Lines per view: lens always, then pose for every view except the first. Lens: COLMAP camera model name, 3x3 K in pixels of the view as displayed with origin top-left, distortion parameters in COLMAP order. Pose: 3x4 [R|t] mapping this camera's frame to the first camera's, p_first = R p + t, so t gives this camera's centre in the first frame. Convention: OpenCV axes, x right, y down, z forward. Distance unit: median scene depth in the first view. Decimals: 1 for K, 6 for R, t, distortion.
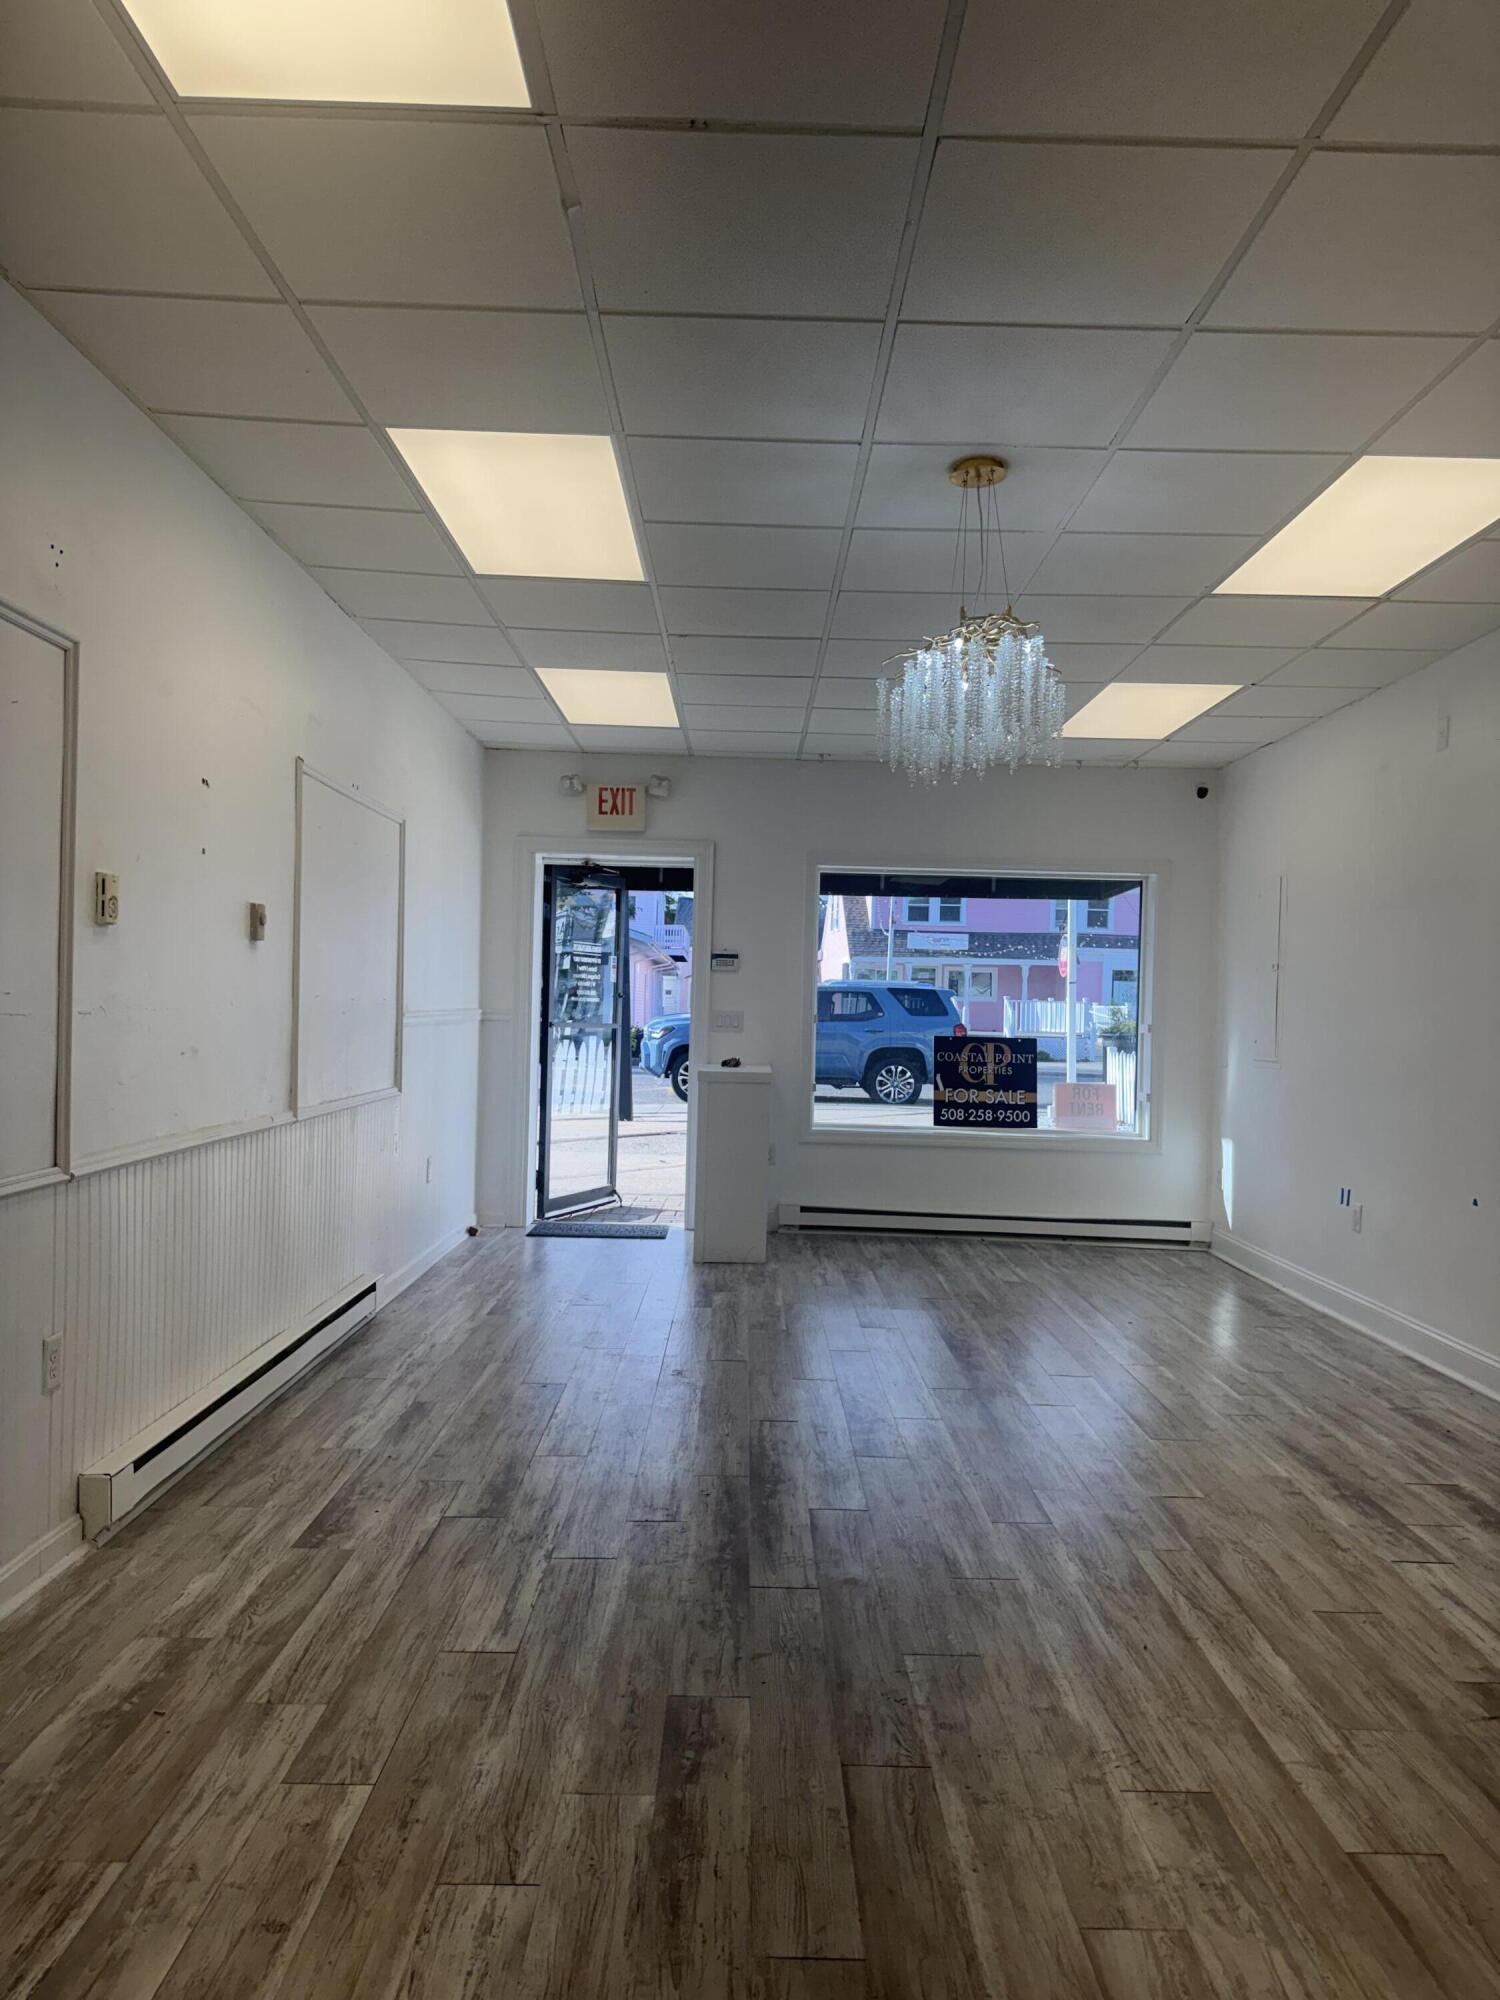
lens RADIAL K [[1410.2, 0, 750.0], [0, 1410.2, 1000.0], [0, 0, 1]] dist [0.001643, -0.005311]
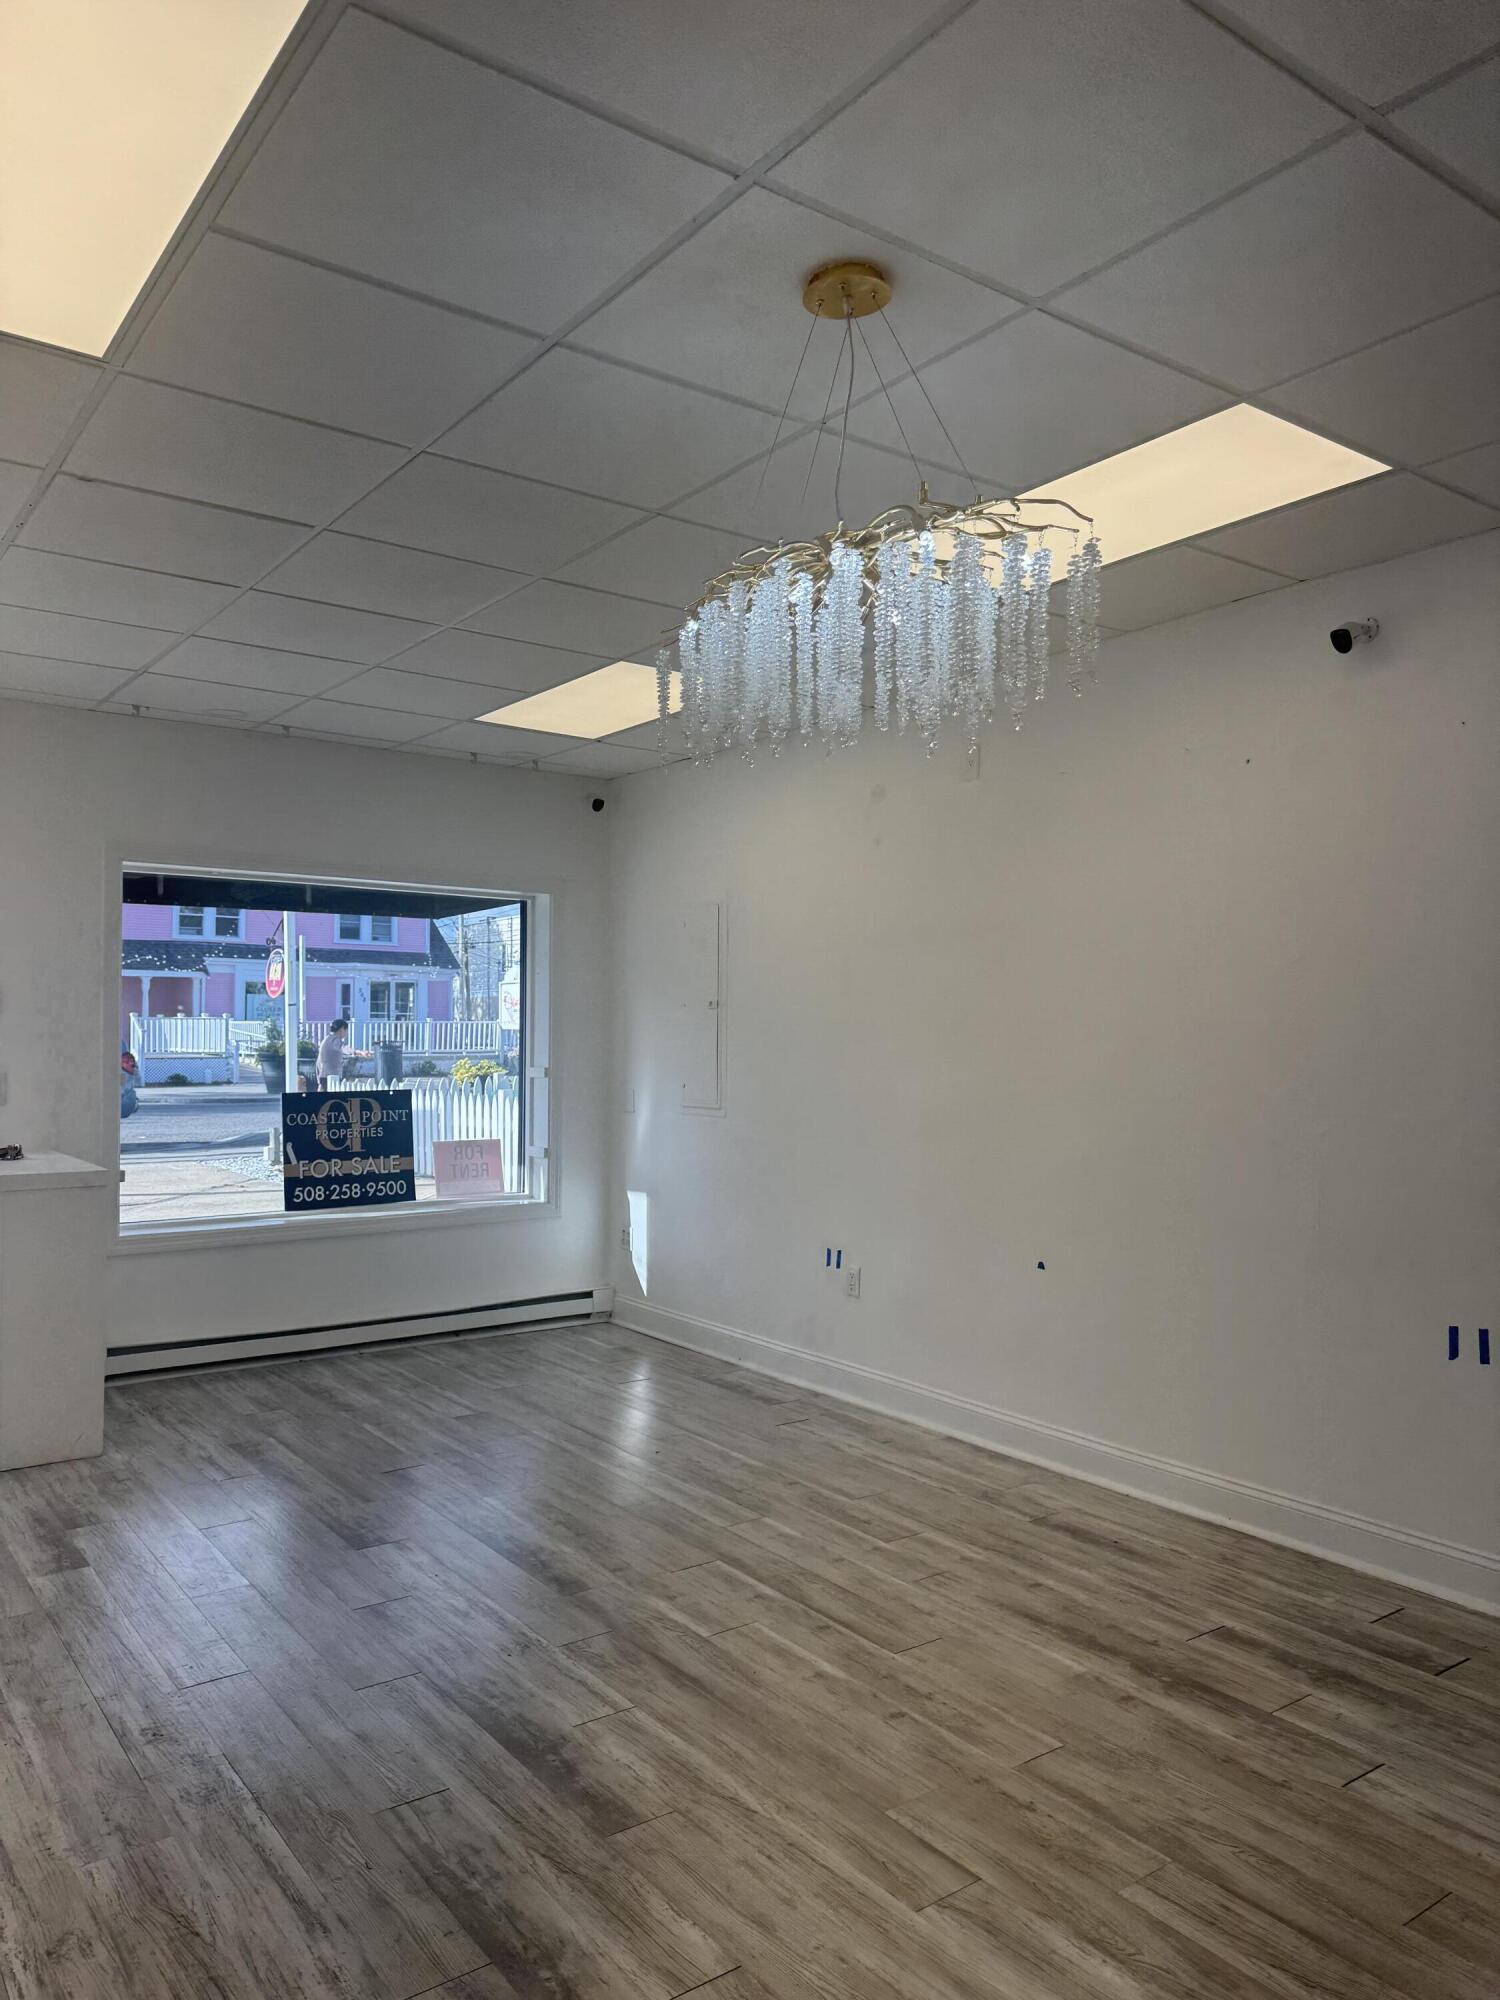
lens RADIAL K [[1429.1, 0, 750.0], [0, 1429.1, 1000.0], [0, 0, 1]] dist [0.006670, -0.009816]
pose [[0.810105, -0.012349, 0.586155, -0.253920], [0.015165, 0.999885, 0.000106, -0.045369], [-0.586088, 0.008803, 0.810199, 0.482443]]
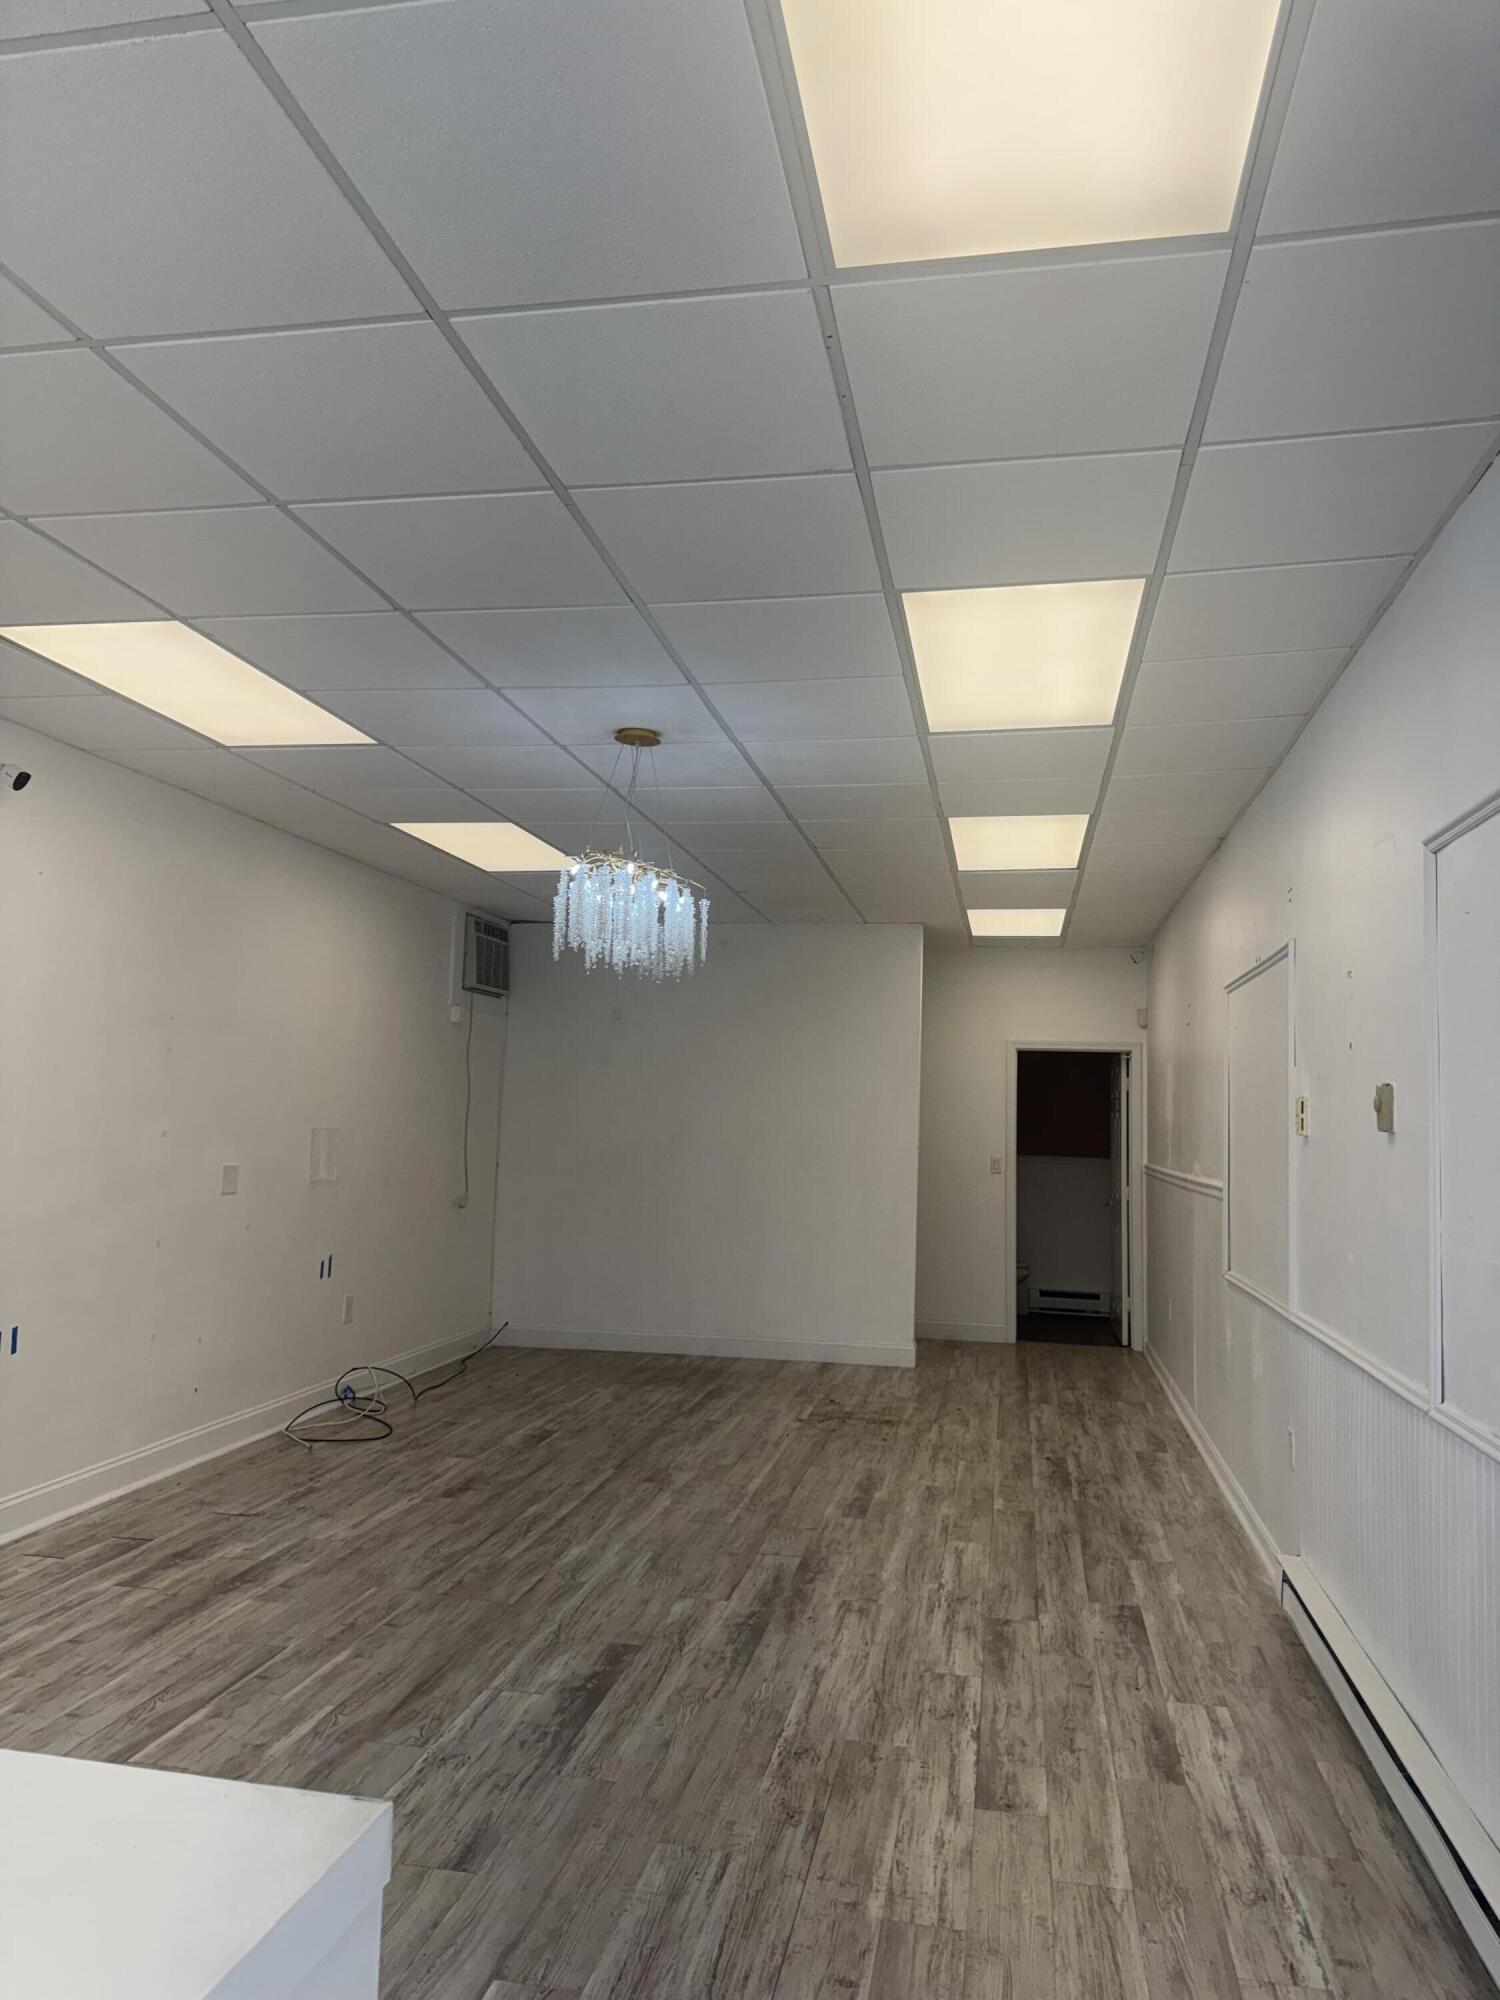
lens RADIAL K [[1410.2, 0, 750.0], [0, 1410.2, 1000.0], [0, 0, 1]] dist [0.001643, -0.005311]
pose [[-0.981050, -0.033776, 0.190788, -0.177248], [-0.051498, 0.994726, -0.088704, -0.033438], [-0.186786, -0.096849, -0.977615, 2.117947]]
